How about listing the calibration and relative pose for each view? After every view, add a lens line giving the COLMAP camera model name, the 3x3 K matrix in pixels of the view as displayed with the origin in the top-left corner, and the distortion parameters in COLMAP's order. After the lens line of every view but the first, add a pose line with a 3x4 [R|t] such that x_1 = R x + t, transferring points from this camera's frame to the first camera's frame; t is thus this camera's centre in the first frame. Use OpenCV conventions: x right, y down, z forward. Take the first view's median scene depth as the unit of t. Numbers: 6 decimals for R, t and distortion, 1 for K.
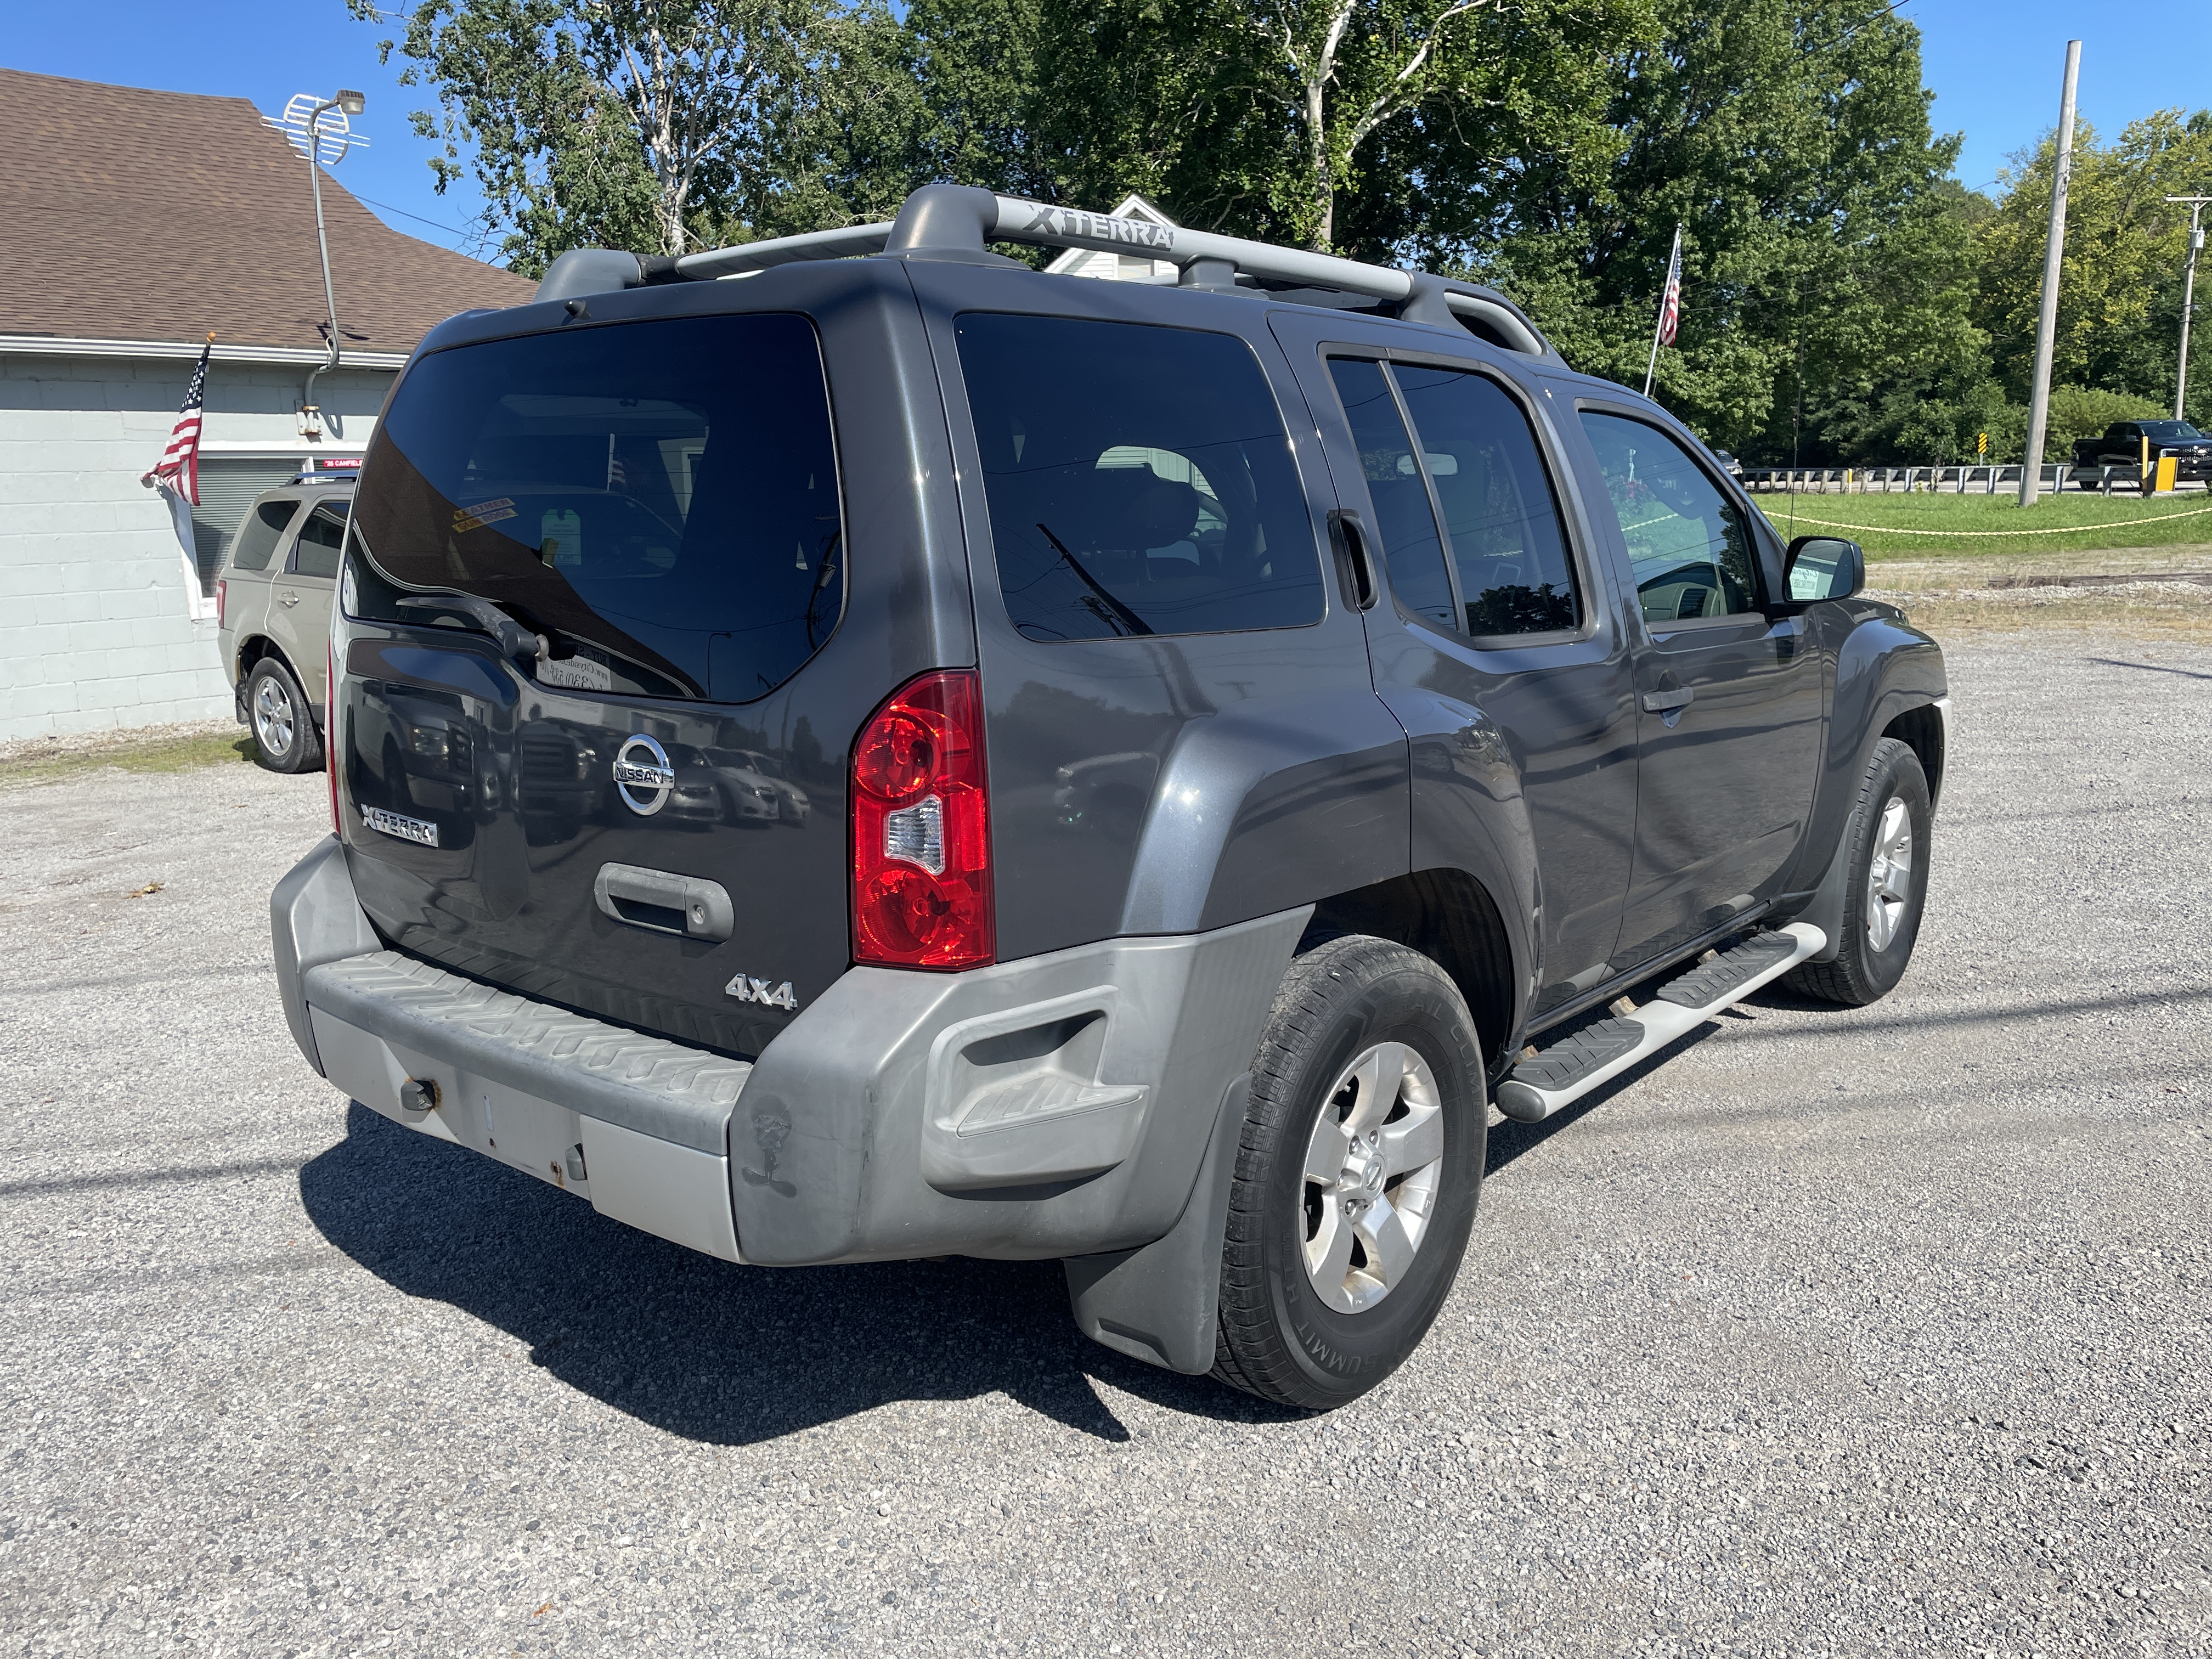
lens RADIAL K [[1652.2, 0, 1122.7], [0, 1652.2, 828.0], [0, 0, 1]] dist [0.084384, -0.110218]
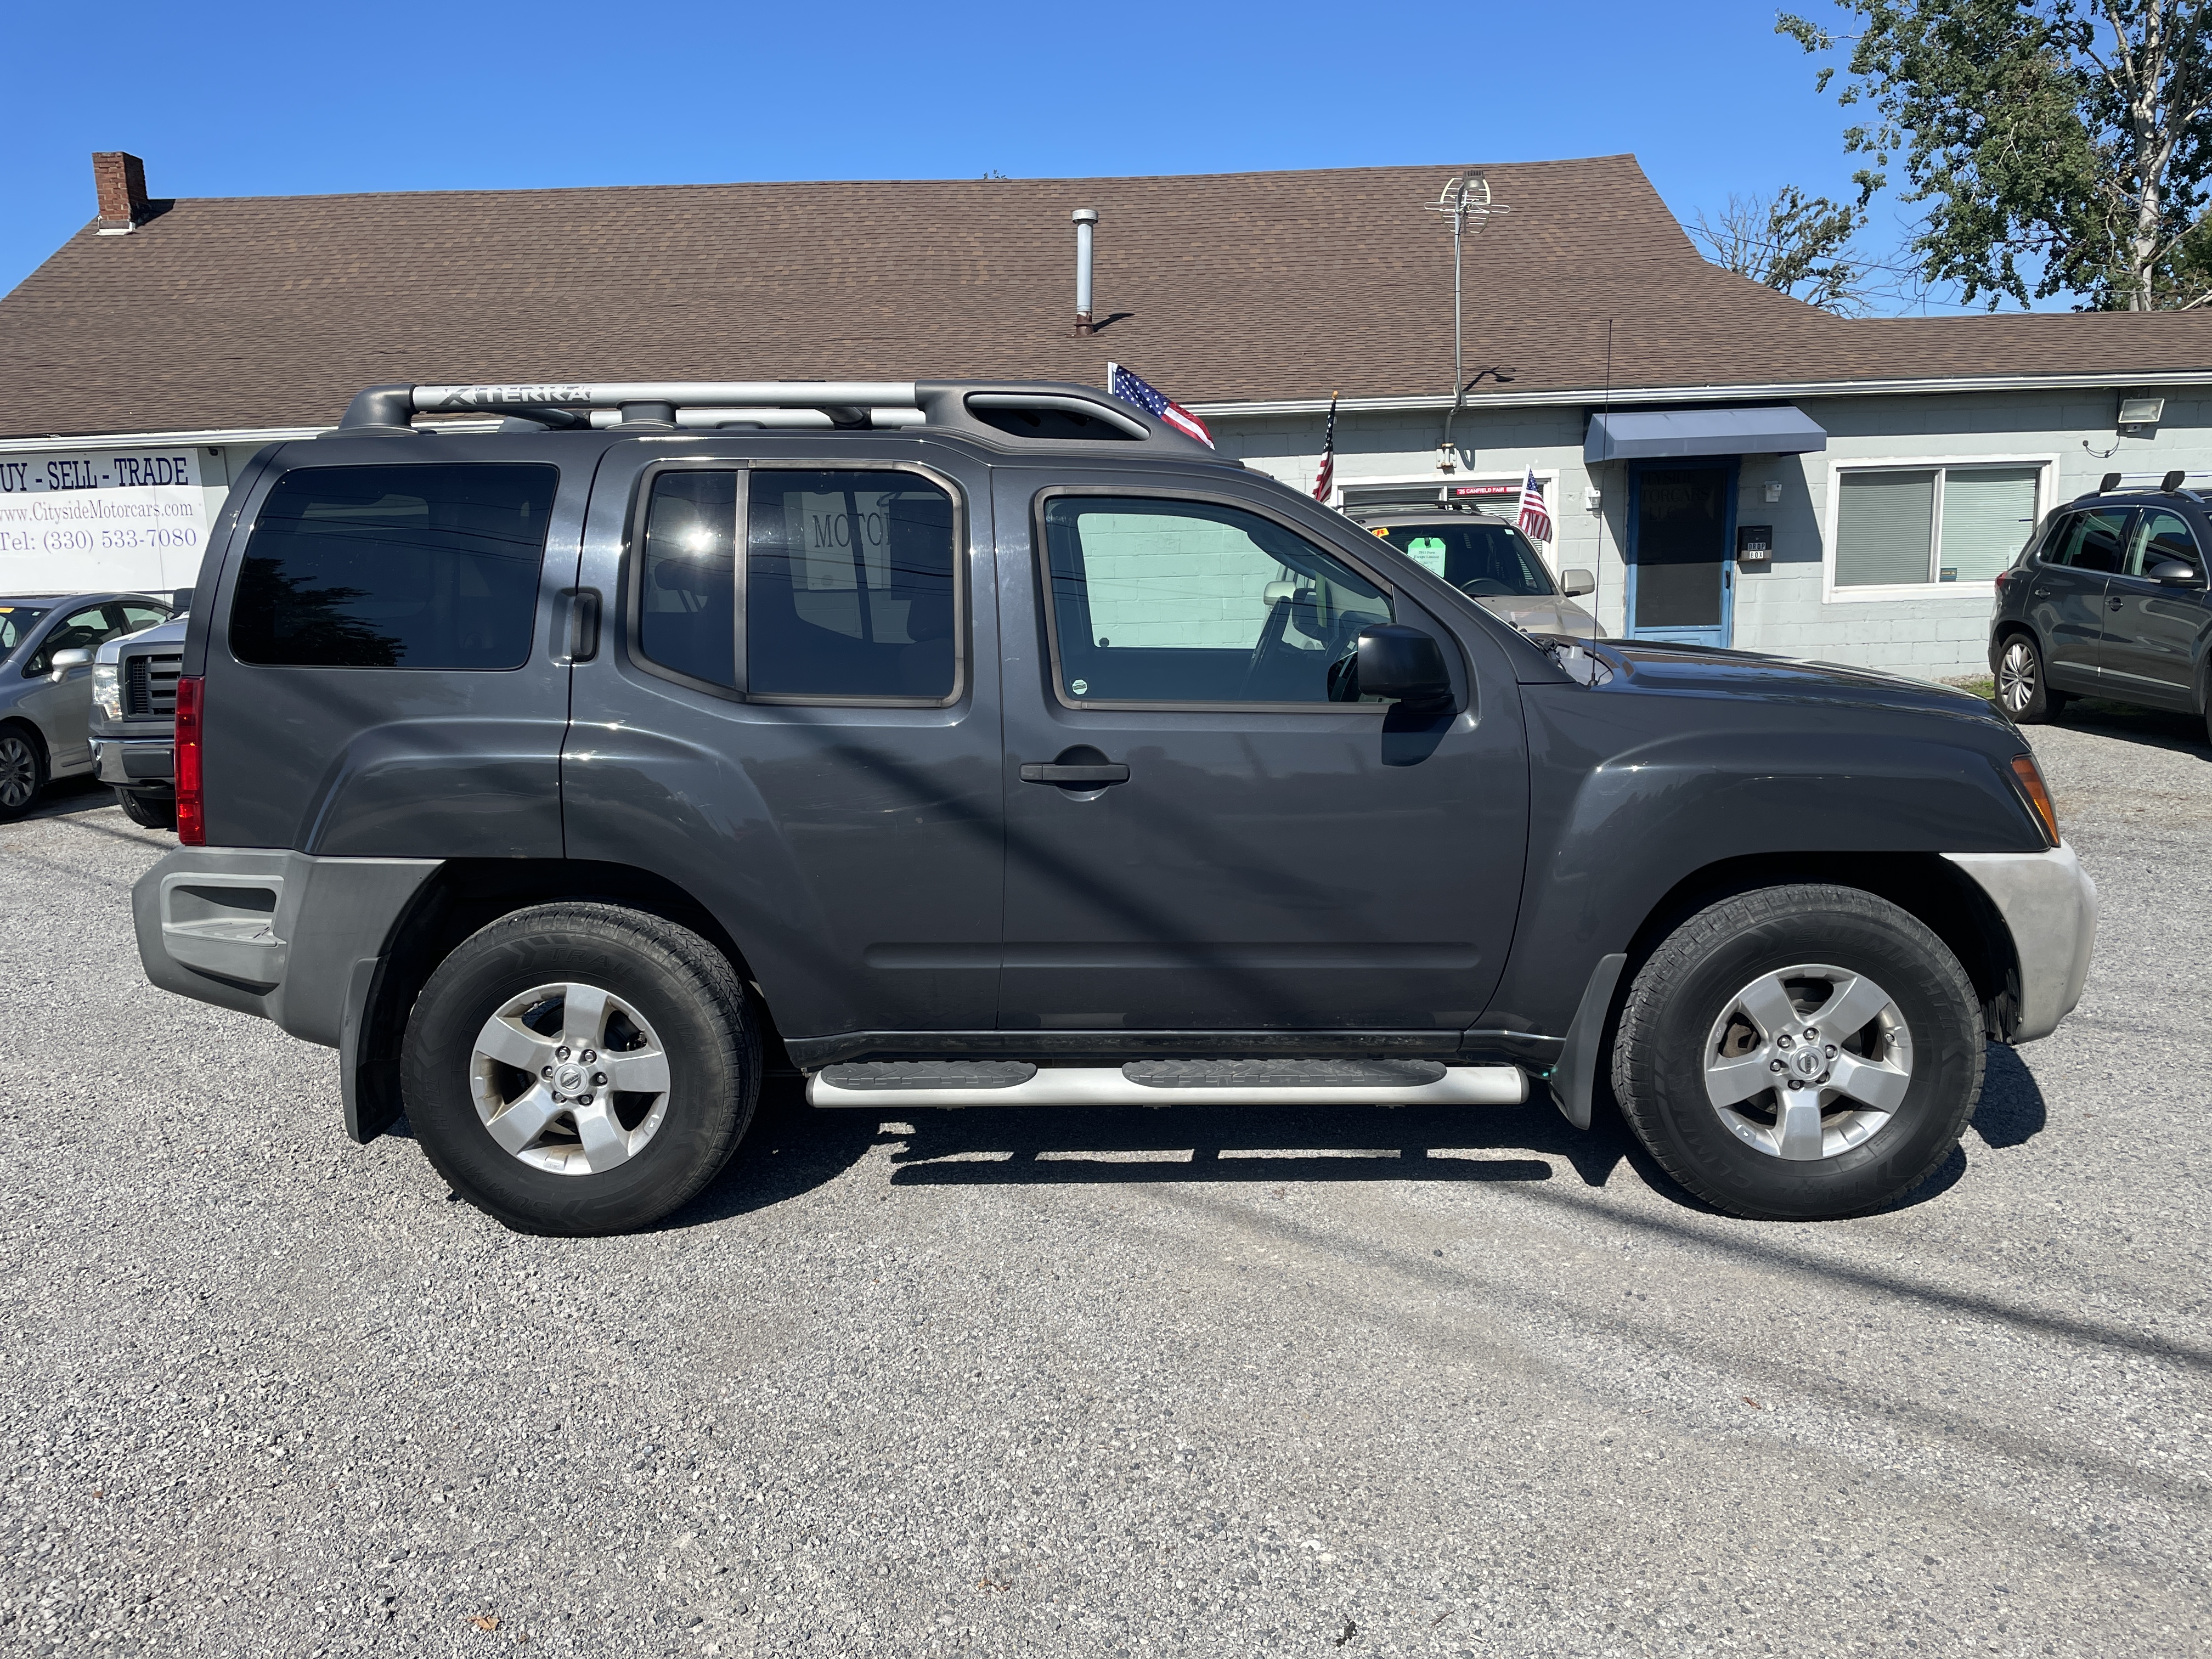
lens RADIAL K [[1652.2, 0, 1122.7], [0, 1652.2, 828.0], [0, 0, 1]] dist [0.084384, -0.110218]
pose [[0.640479, 0.143318, -0.754485, 0.361063], [-0.144326, 0.987390, 0.065043, -0.036613], [0.754293, 0.067233, 0.653087, 0.111175]]
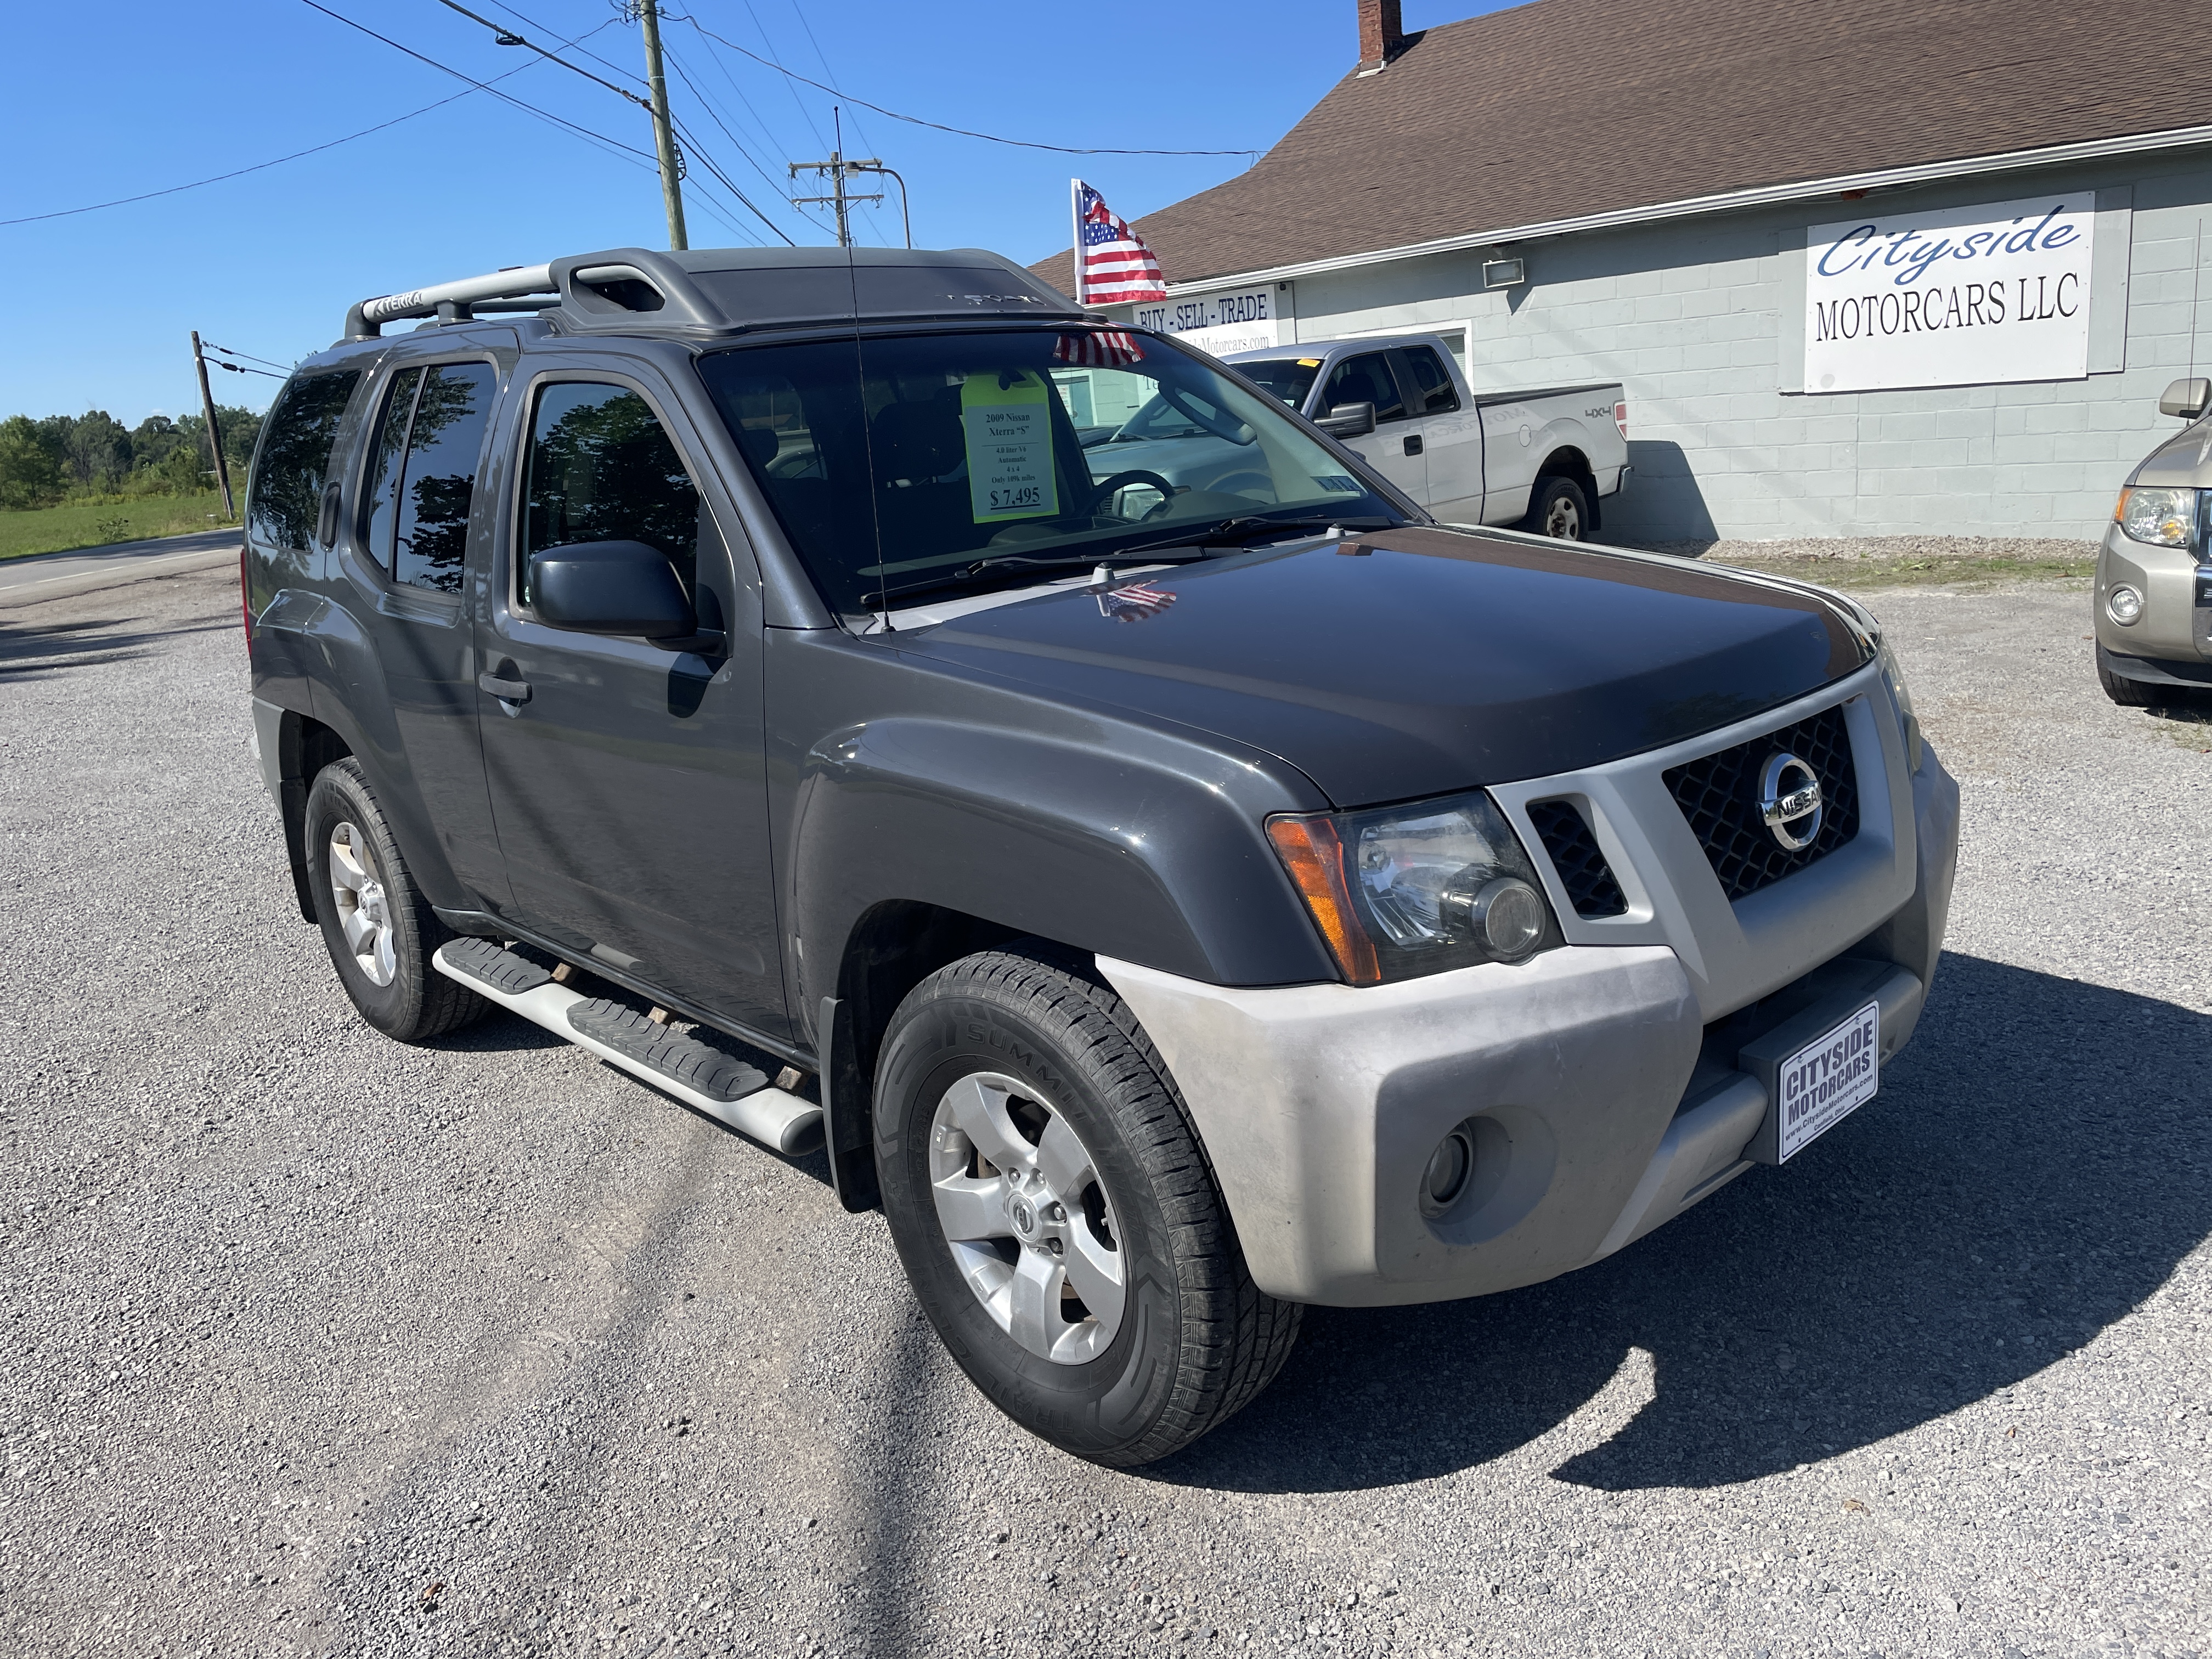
lens RADIAL K [[1652.2, 0, 1122.7], [0, 1652.2, 828.0], [0, 0, 1]] dist [0.084384, -0.110218]
pose [[-0.101387, 0.282187, -0.953987, 0.401114], [-0.119763, 0.948492, 0.293290, -0.105695], [0.987612, 0.143988, -0.062369, 0.457212]]
